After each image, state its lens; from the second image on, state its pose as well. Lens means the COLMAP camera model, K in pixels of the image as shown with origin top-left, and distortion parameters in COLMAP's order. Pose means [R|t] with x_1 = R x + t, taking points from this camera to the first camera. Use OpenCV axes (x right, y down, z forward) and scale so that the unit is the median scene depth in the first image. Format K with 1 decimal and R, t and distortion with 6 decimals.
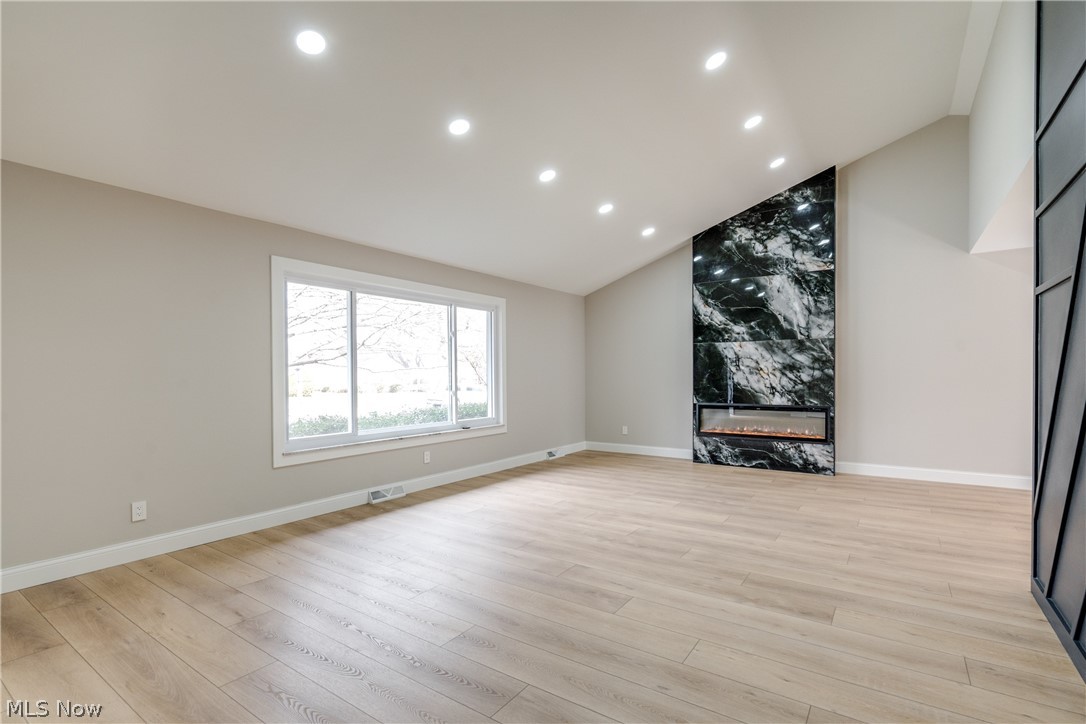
lens RADIAL K [[510.6, 0, 548.3], [0, 510.6, 377.9], [0, 0, 1]] dist [-0.004532, 0.000100]
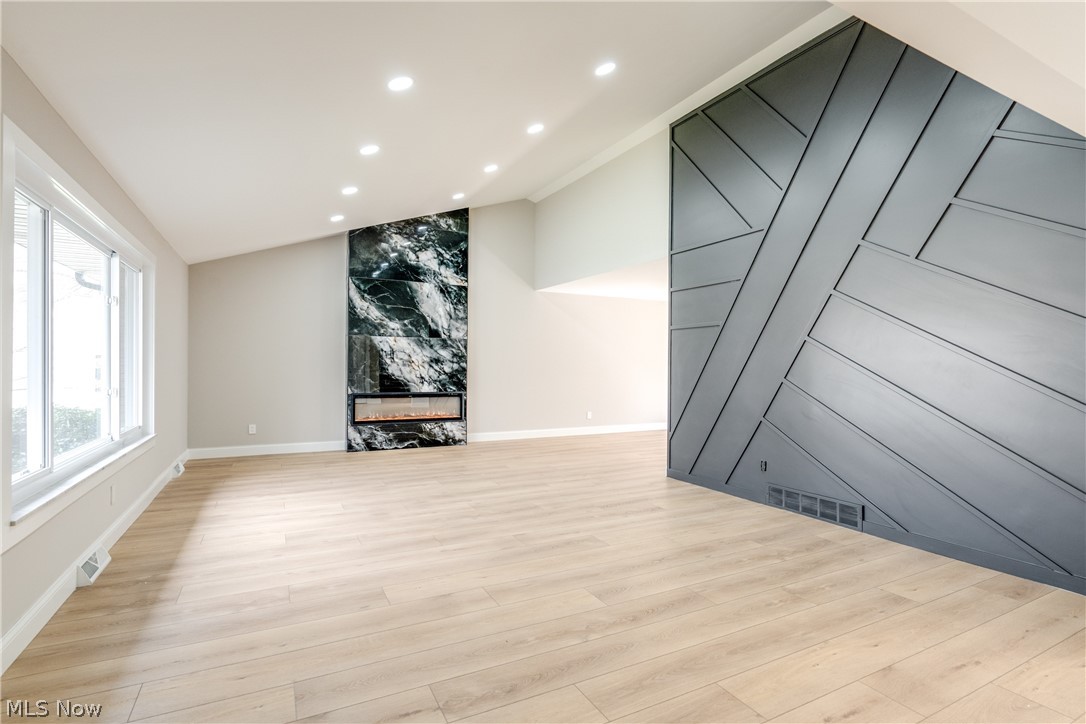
lens RADIAL K [[494.4, 0, 542.5], [0, 494.4, 365.0], [0, 0, 1]] dist [-0.003414, 0.000543]
pose [[0.489837, 0.010960, 0.871745, -0.440023], [-0.003178, 0.999937, -0.010785, 0.001453], [-0.871808, 0.002513, 0.489841, 0.208717]]
